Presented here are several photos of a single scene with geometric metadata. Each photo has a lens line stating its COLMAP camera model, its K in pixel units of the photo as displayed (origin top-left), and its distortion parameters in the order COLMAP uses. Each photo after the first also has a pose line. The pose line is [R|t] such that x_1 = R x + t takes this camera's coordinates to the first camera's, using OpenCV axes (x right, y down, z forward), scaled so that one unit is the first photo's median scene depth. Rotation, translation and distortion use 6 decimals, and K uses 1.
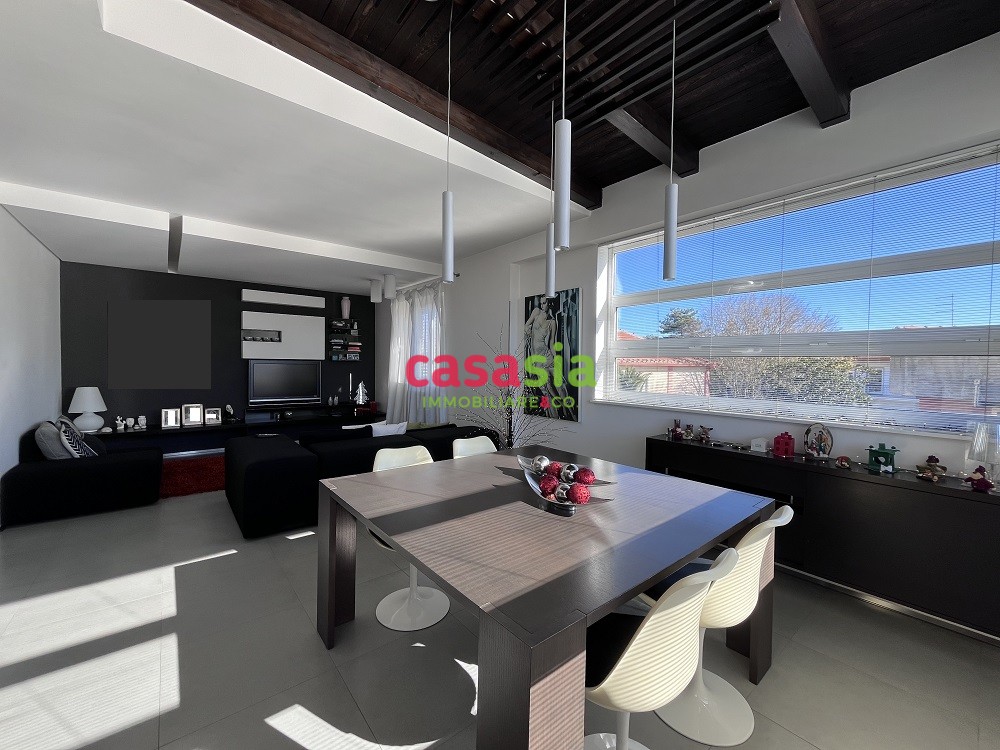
lens RADIAL K [[403.2, 0, 498.2], [0, 403.2, 373.1], [0, 0, 1]] dist [-0.002120, -0.000476]
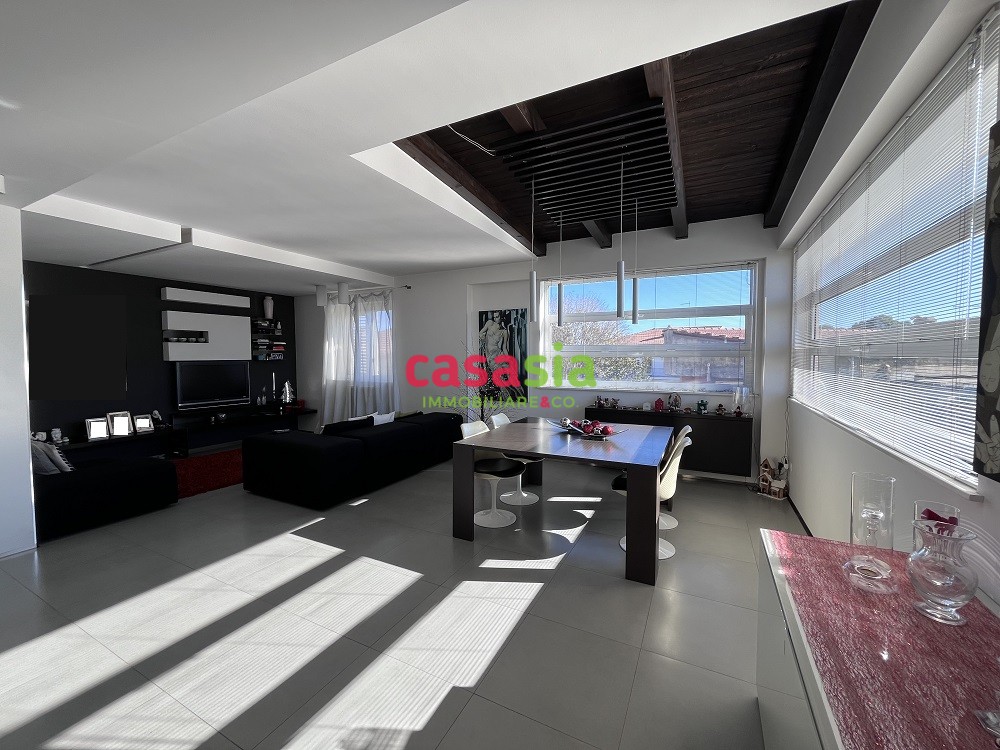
lens RADIAL K [[403.2, 0, 498.1], [0, 403.2, 373.6], [0, 0, 1]] dist [-0.002120, -0.000476]
pose [[0.916243, -0.032603, 0.399294, -0.408861], [0.022579, 0.999301, 0.029784, -0.022873], [-0.399986, -0.018274, 0.916339, -0.235783]]
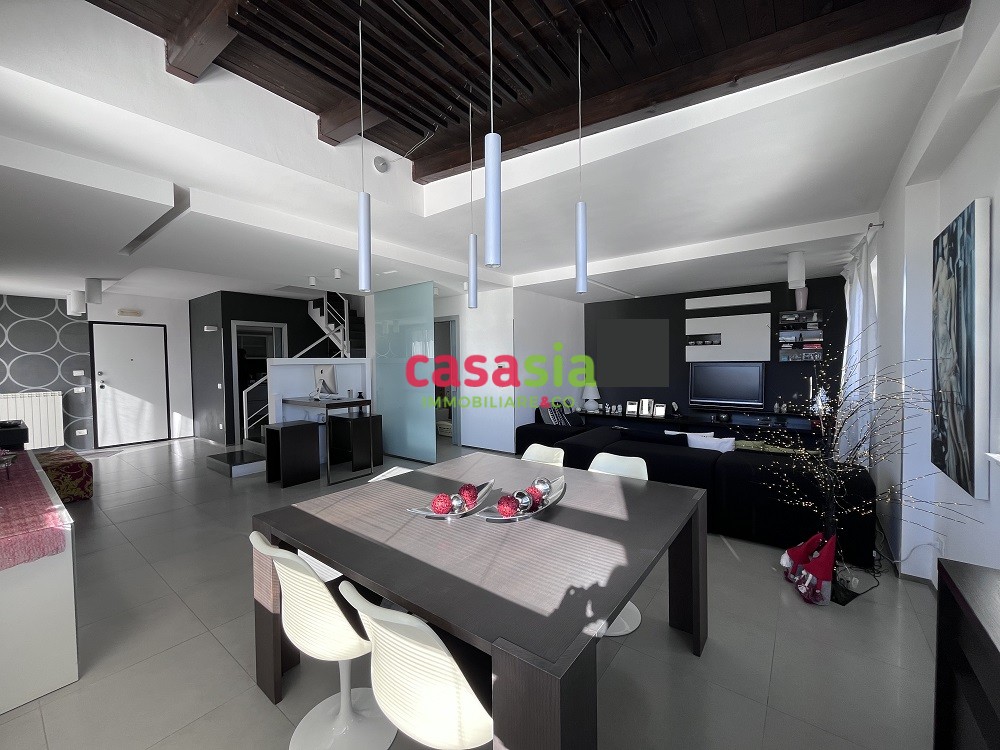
lens RADIAL K [[403.2, 0, 498.6], [0, 403.2, 372.9], [0, 0, 1]] dist [-0.002120, -0.000476]
pose [[0.224100, 0.009776, -0.974517, 0.452590], [-0.004761, 0.999949, 0.008936, -0.017098], [0.974555, 0.002637, 0.224135, 0.330244]]
